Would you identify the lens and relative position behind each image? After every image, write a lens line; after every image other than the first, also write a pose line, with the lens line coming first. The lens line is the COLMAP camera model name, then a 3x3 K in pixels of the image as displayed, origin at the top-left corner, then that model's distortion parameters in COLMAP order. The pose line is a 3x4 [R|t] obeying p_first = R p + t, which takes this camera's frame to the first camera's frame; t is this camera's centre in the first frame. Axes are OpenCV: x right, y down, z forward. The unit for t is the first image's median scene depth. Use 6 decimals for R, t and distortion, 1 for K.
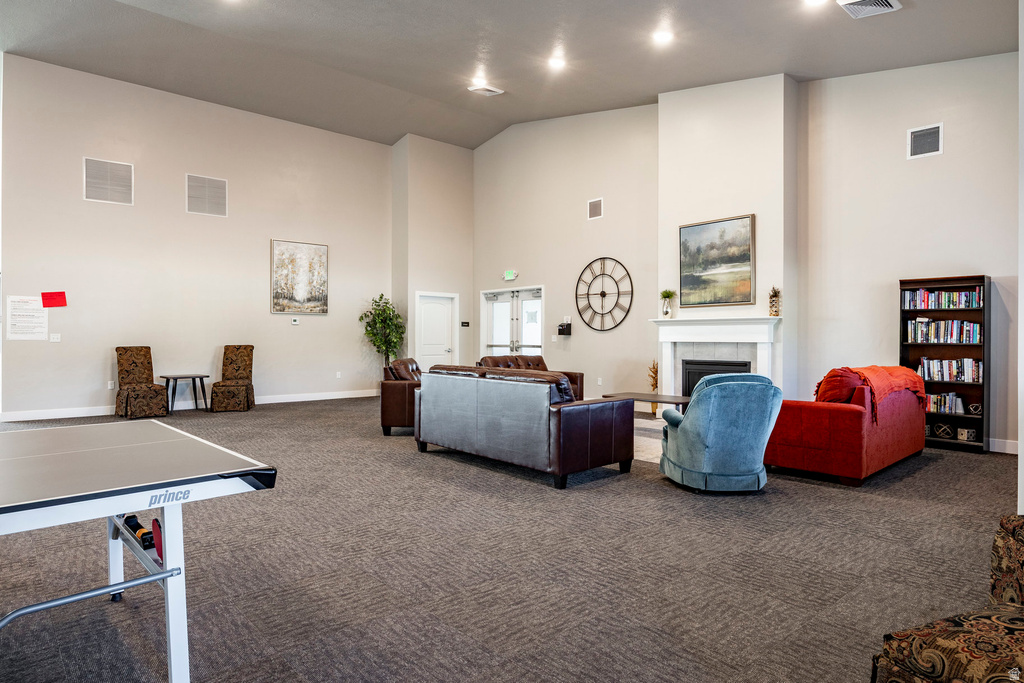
lens RADIAL K [[590.0, 0, 514.5], [0, 590.0, 341.5], [0, 0, 1]] dist [-0.034460, -0.000559]
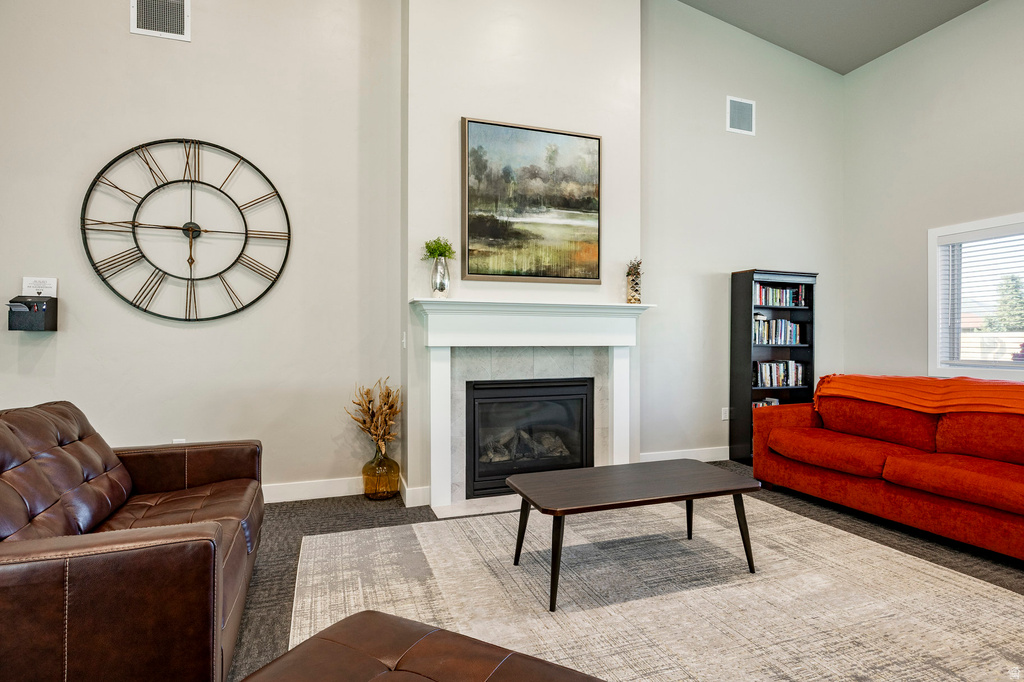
lens RADIAL K [[517.4, 0, 508.8], [0, 517.4, 340.8], [0, 0, 1]] dist [-0.008650, 0.001311]
pose [[0.375185, -0.000858, 0.926950, -0.119065], [0.005550, 0.999984, -0.001320, -0.003376], [-0.926933, 0.005640, 0.375183, 0.816533]]
